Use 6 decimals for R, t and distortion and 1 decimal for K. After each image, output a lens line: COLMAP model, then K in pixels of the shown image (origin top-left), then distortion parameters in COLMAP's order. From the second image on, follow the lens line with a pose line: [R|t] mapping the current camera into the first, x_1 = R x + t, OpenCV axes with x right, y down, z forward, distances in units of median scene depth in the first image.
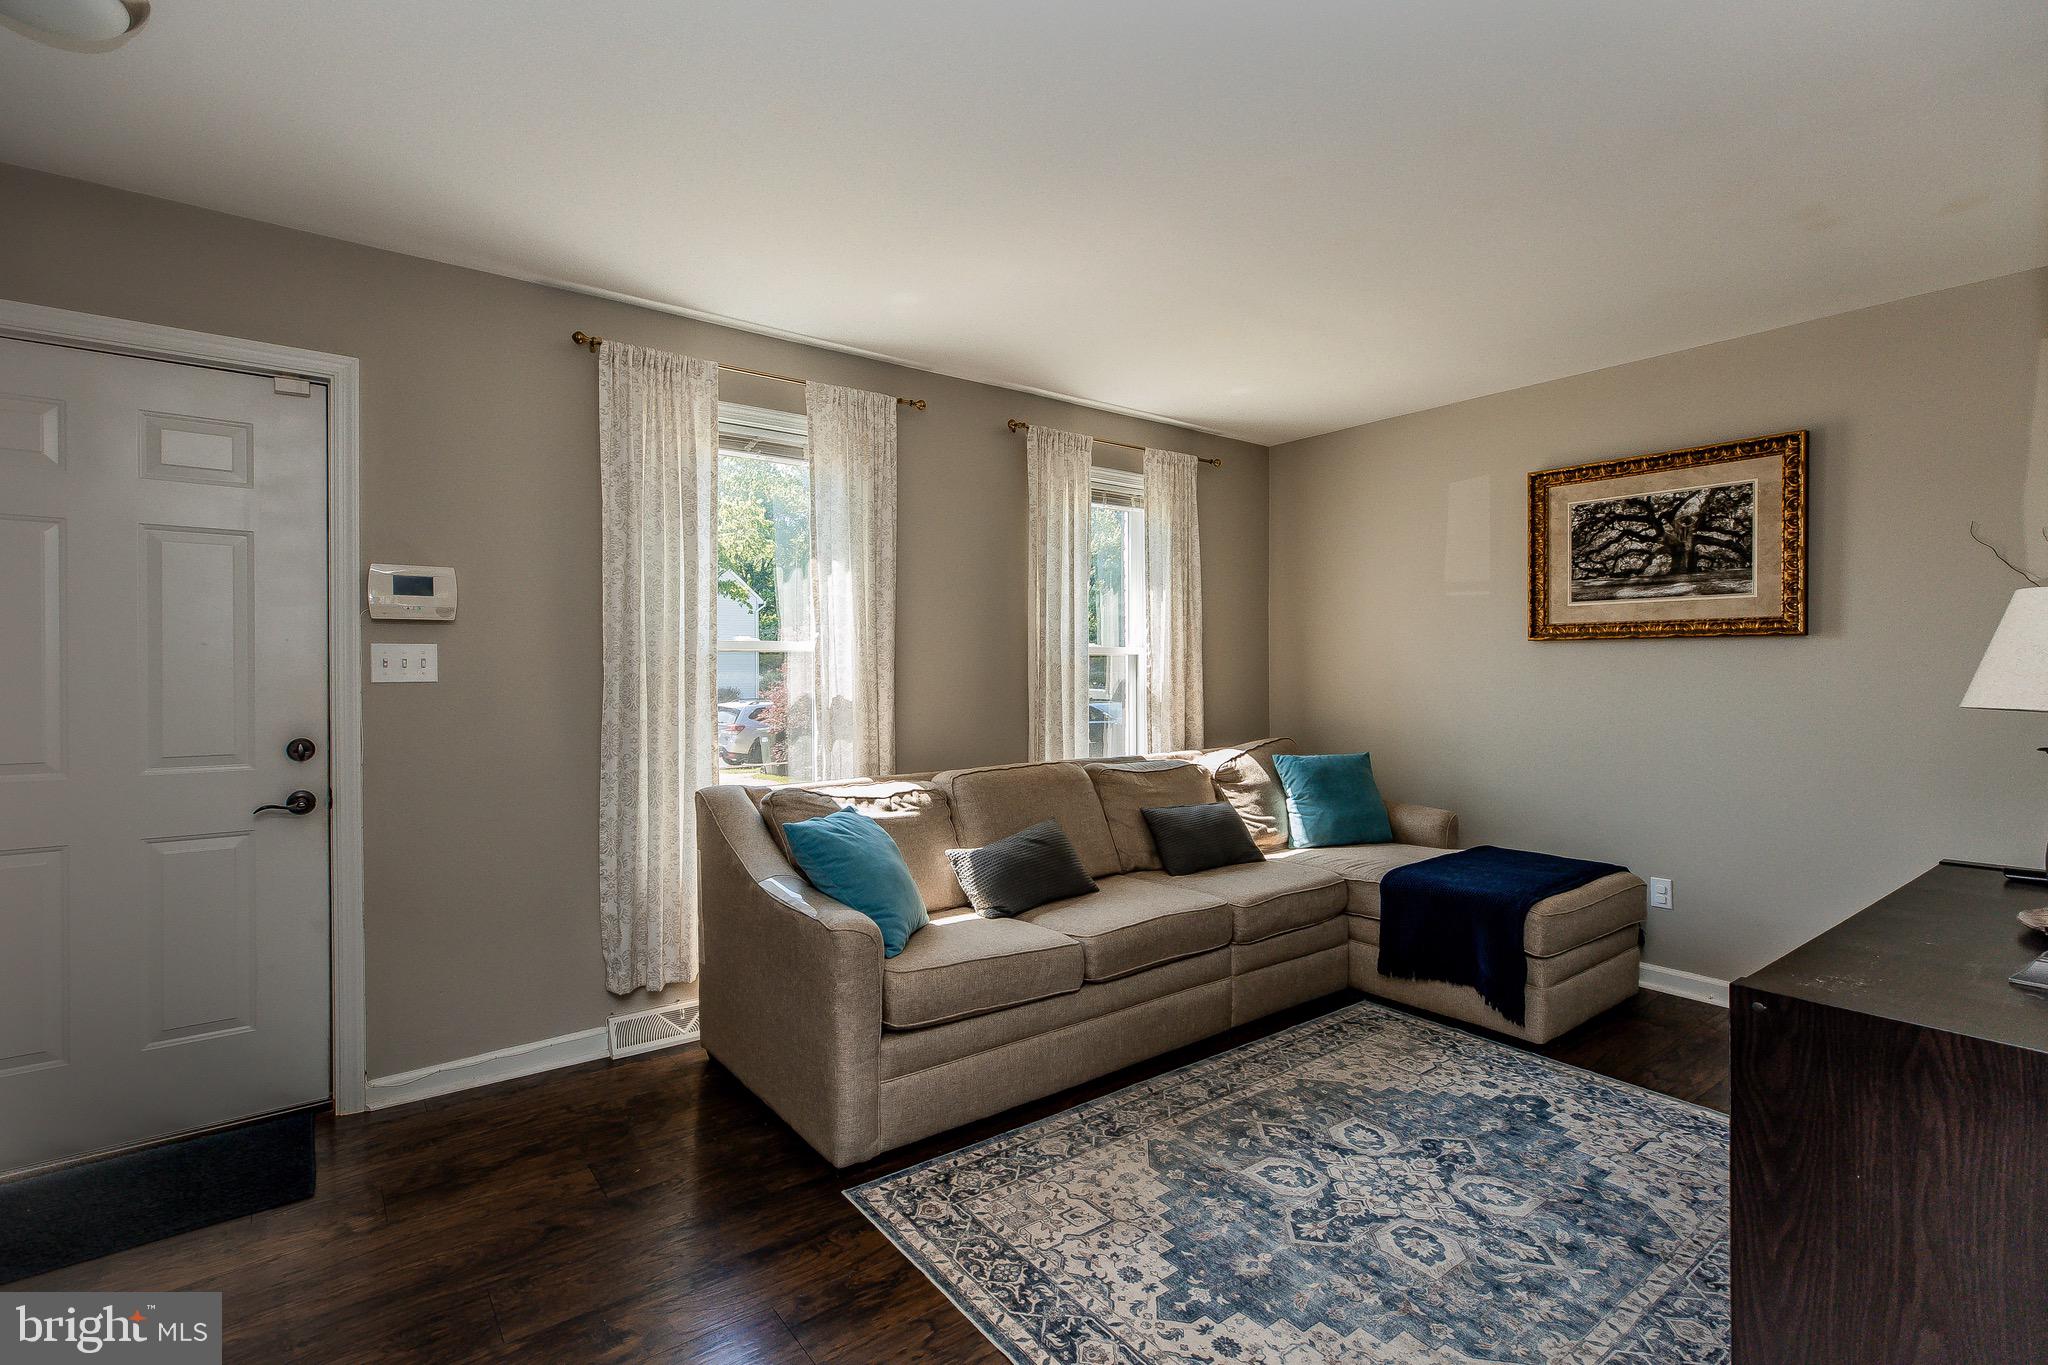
lens RADIAL K [[945.4, 0, 1020.5], [0, 945.4, 667.0], [0, 0, 1]] dist [0.004250, 0.000852]
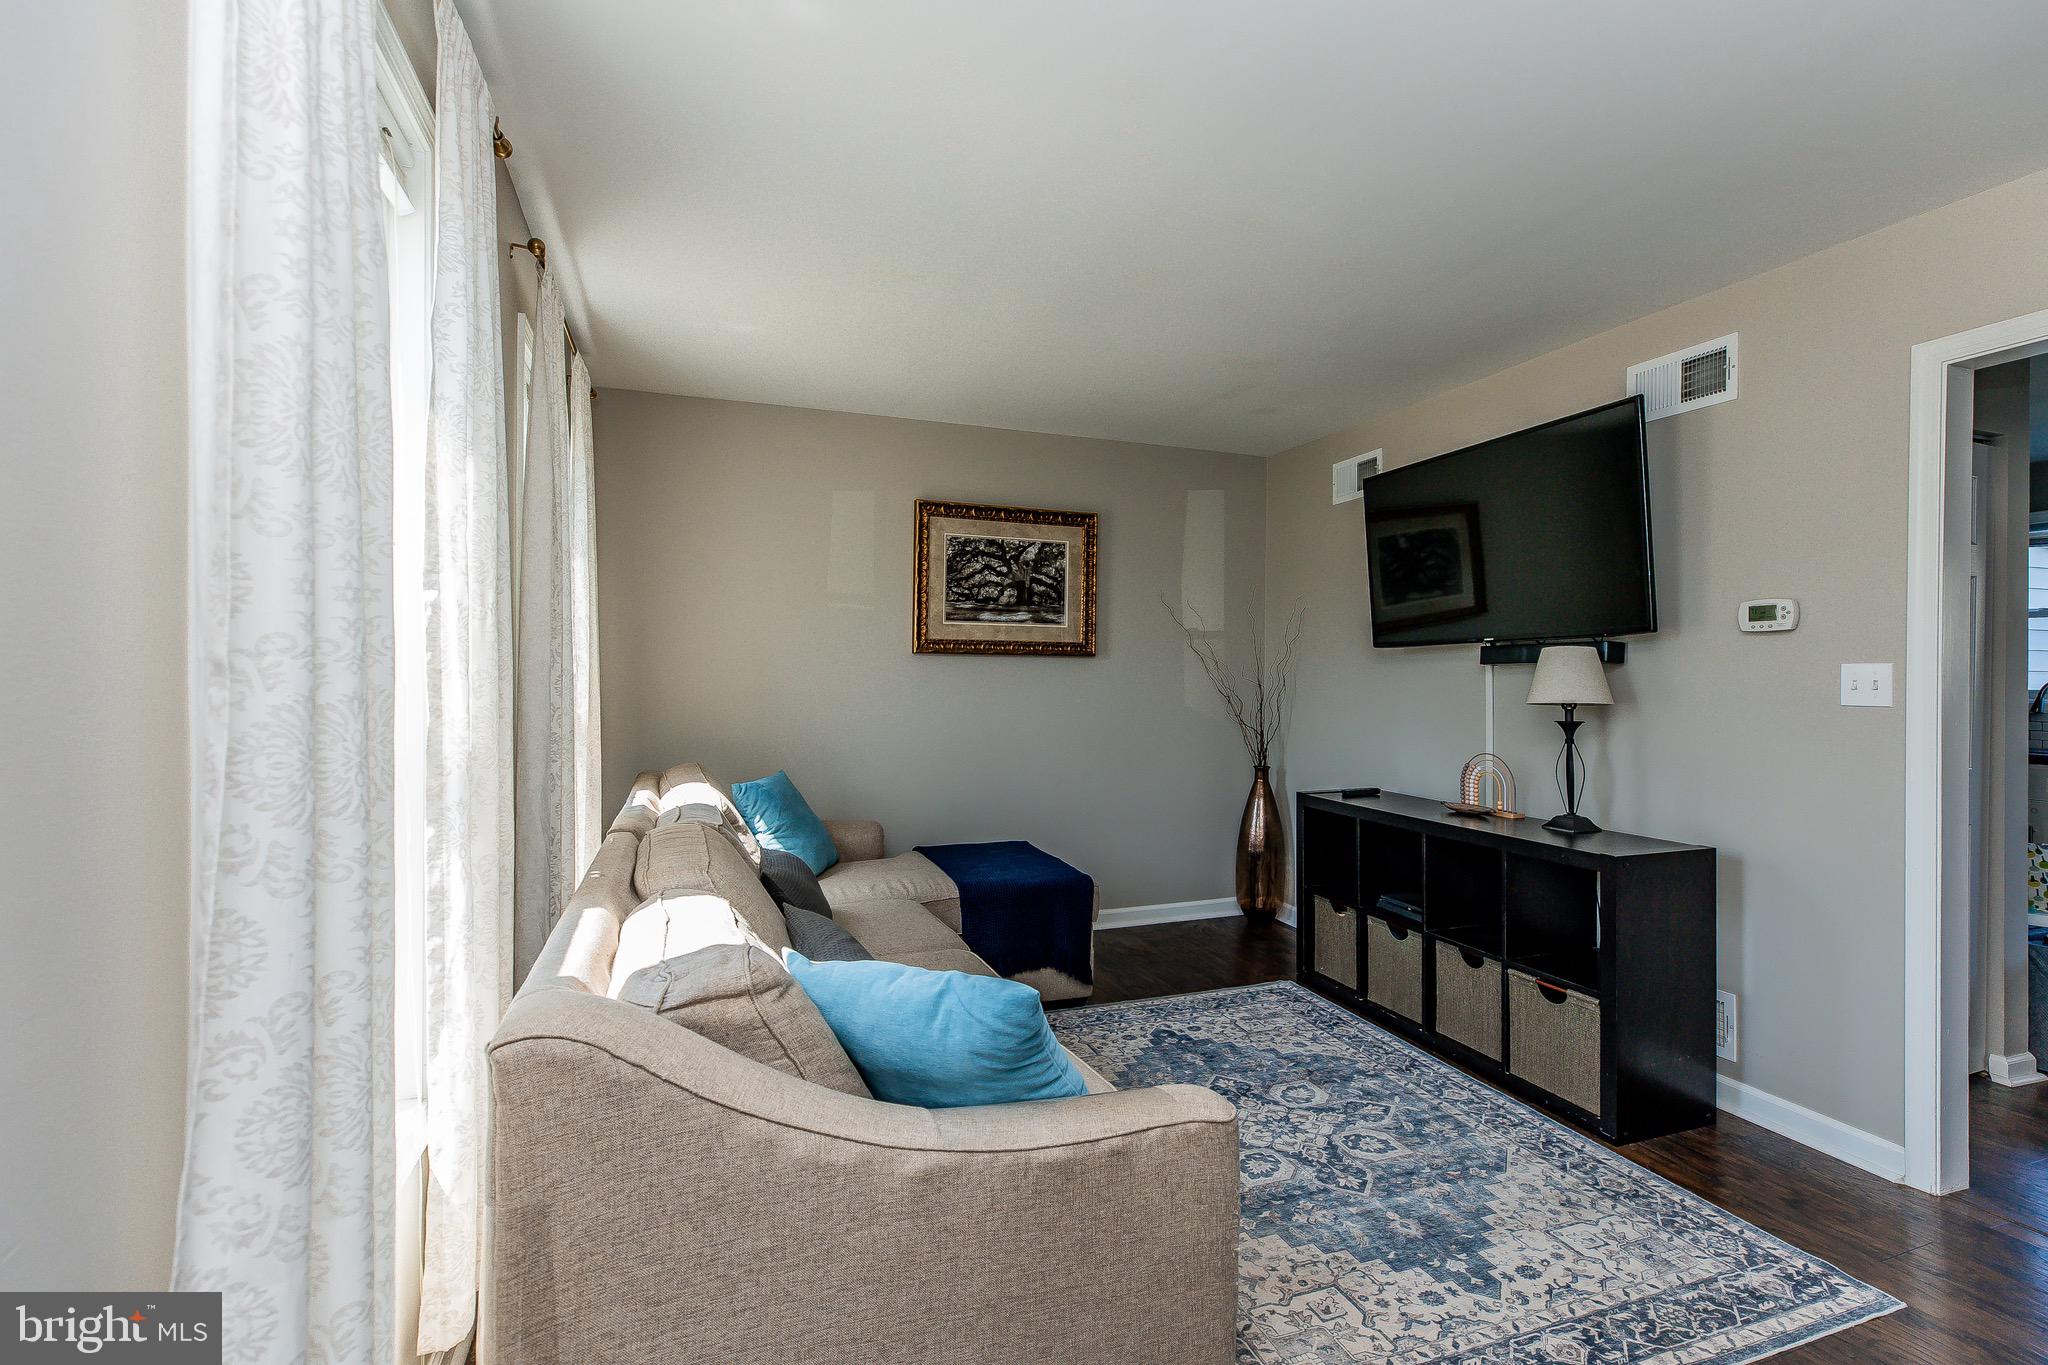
lens RADIAL K [[945.4, 0, 1067.5], [0, 945.4, 668.6], [0, 0, 1]] dist [0.004250, 0.000852]
pose [[0.282072, 0.010532, 0.959335, -0.660607], [-0.008085, 0.999930, -0.008600, -0.003073], [-0.959359, -0.005330, 0.282137, 0.759303]]
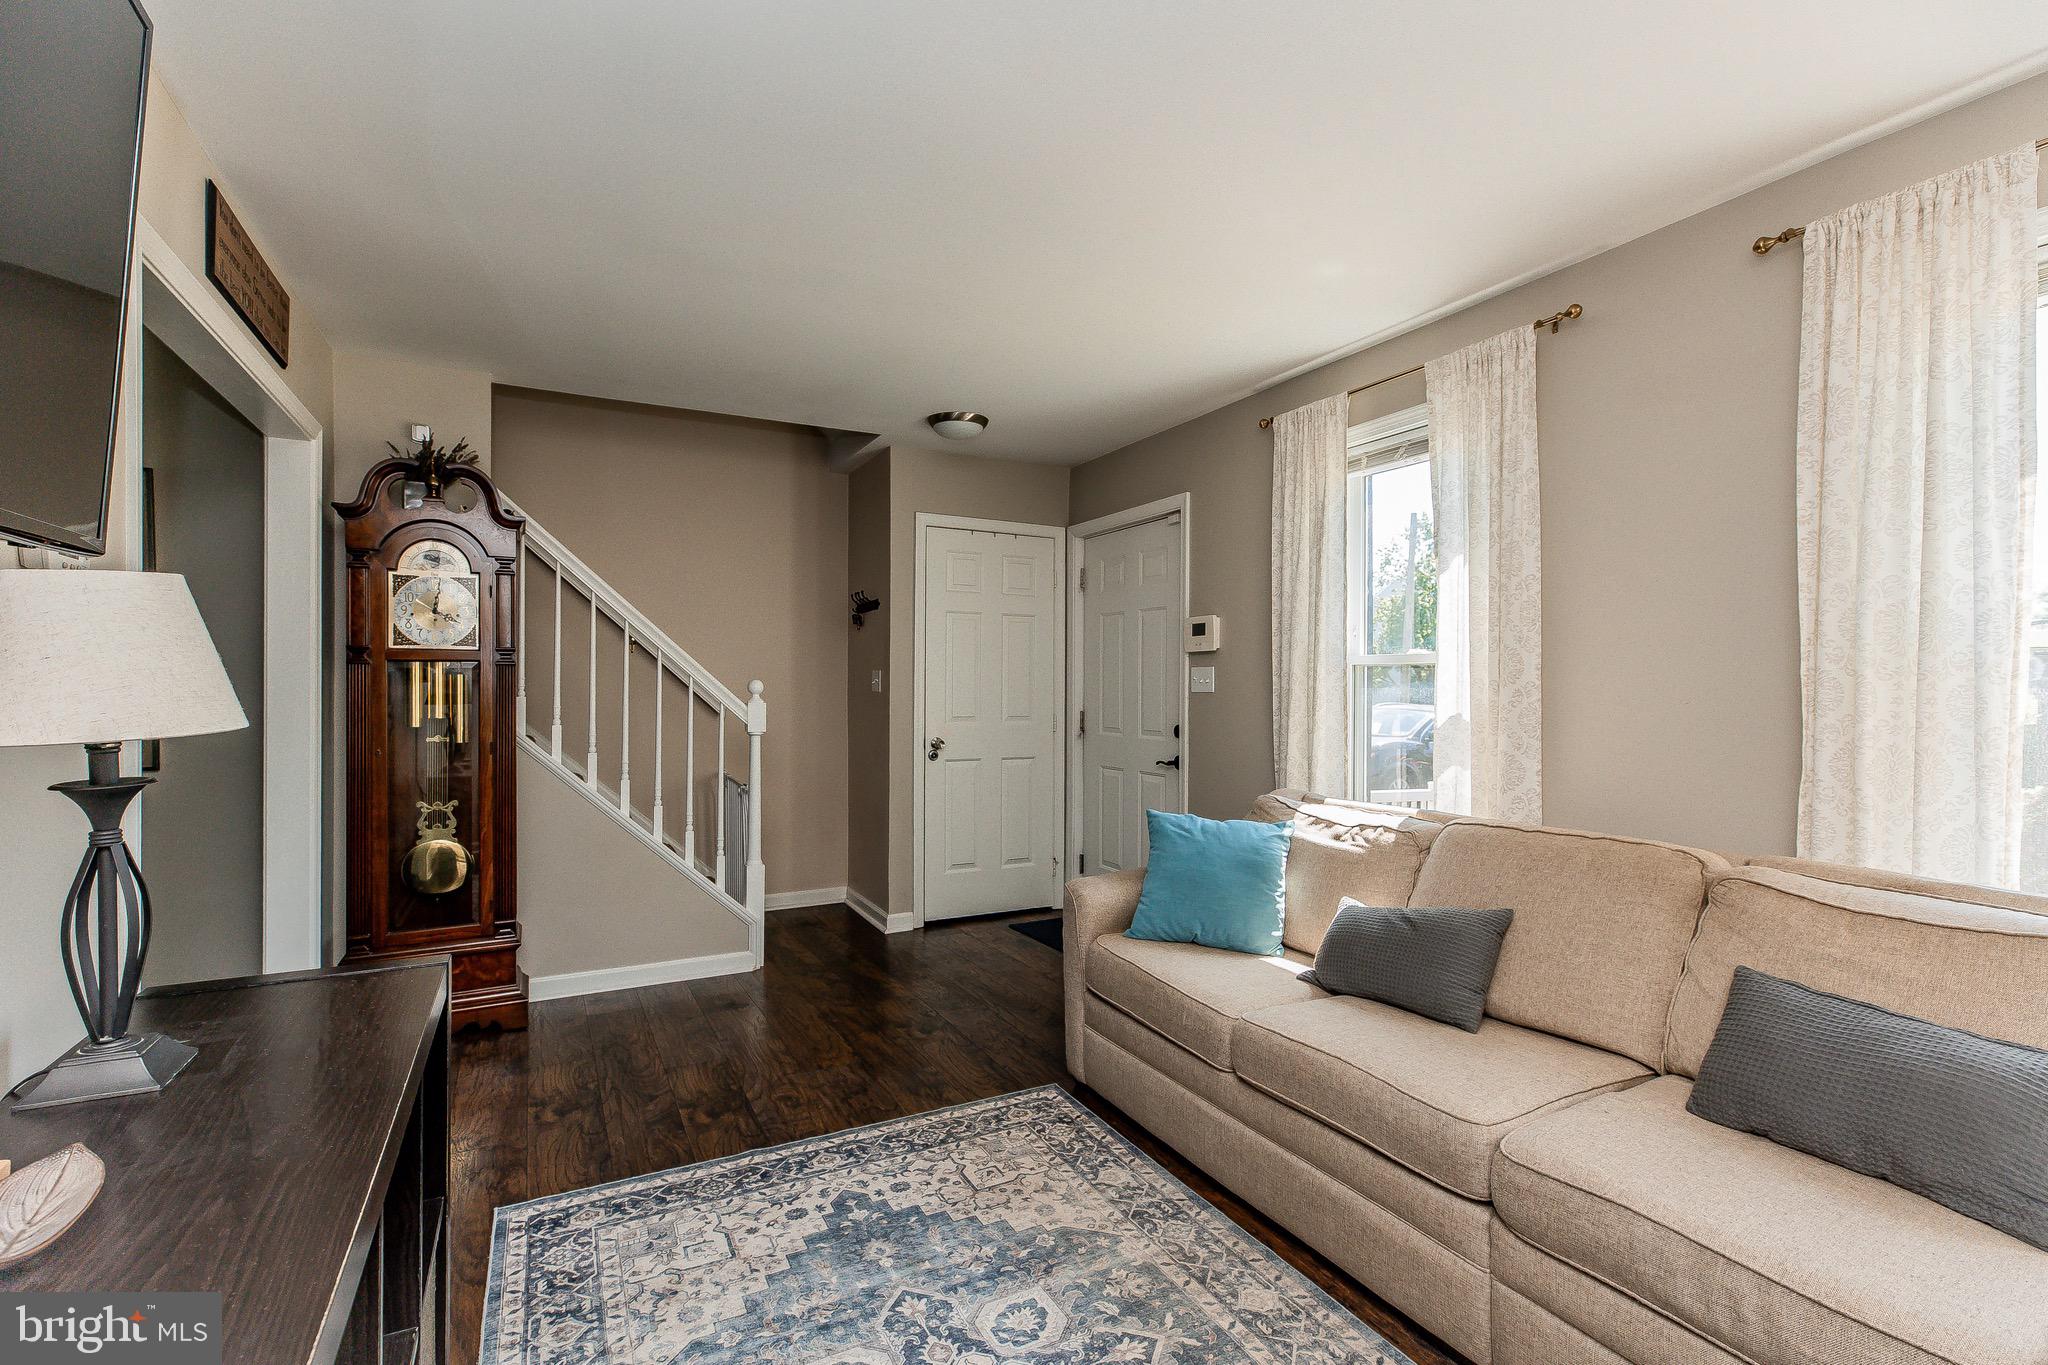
lens RADIAL K [[945.4, 0, 1023.7], [0, 945.4, 680.8], [0, 0, 1]] dist [0.004250, 0.000852]
pose [[-0.175325, -0.004129, -0.984502, 0.888189], [0.002744, 0.999985, -0.004683, 0.003440], [0.984507, -0.003522, -0.175311, 0.953040]]
